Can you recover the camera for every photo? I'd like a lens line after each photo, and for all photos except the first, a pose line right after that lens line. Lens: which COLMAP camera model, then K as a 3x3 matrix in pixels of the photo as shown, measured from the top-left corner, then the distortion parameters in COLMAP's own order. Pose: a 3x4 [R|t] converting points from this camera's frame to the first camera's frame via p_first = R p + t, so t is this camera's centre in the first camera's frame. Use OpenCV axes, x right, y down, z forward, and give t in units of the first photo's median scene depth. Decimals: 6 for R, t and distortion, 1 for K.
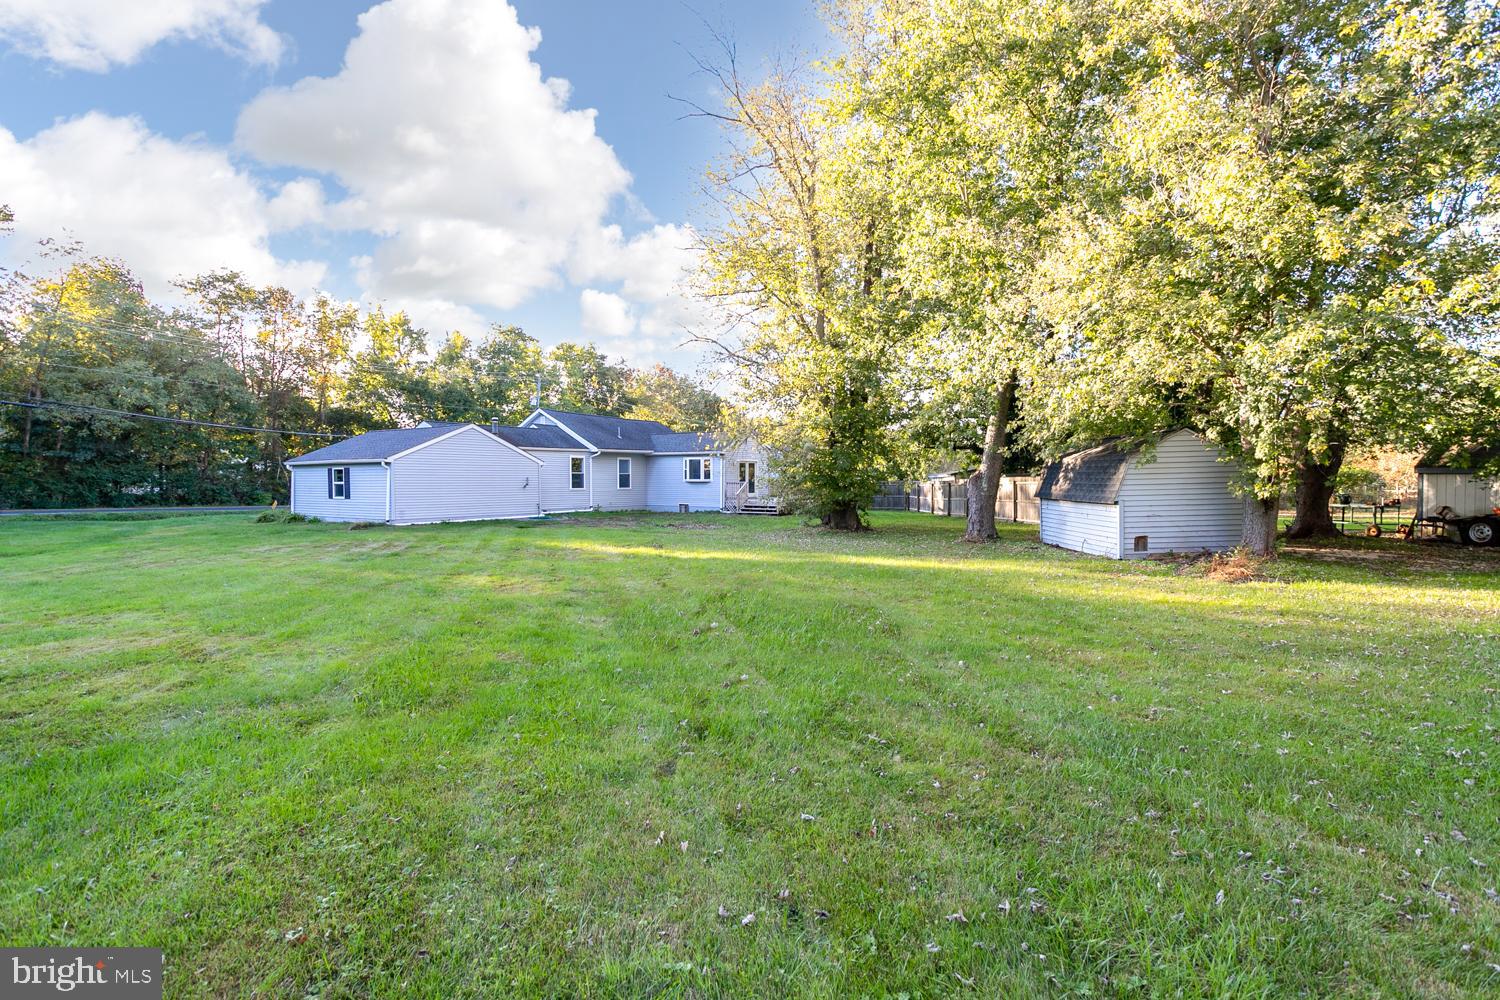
lens RADIAL K [[733.8, 0, 743.2], [0, 733.8, 505.3], [0, 0, 1]] dist [-0.059300, 0.024090]
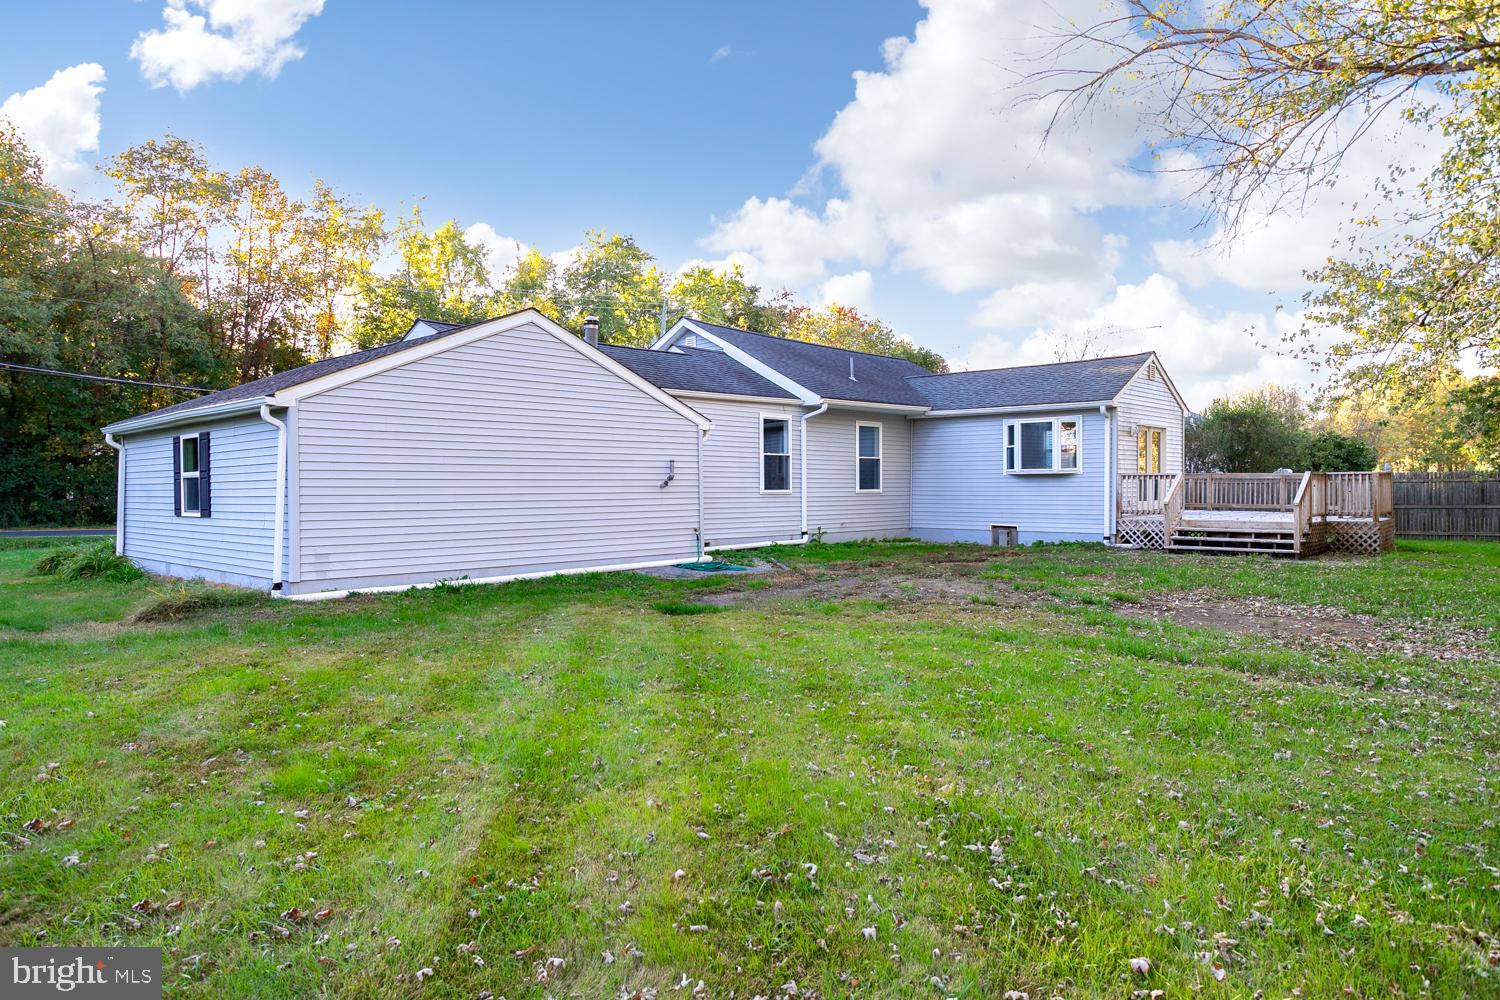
lens RADIAL K [[988.0, 0, 750.0], [0, 988.0, 500.0], [0, 0, 1]] dist [-0.131963, 0.000524]
pose [[0.985845, -0.003756, -0.167619, -0.087069], [0.000675, 0.999830, -0.018434, -0.004014], [0.167660, 0.018060, 0.985679, 0.258140]]
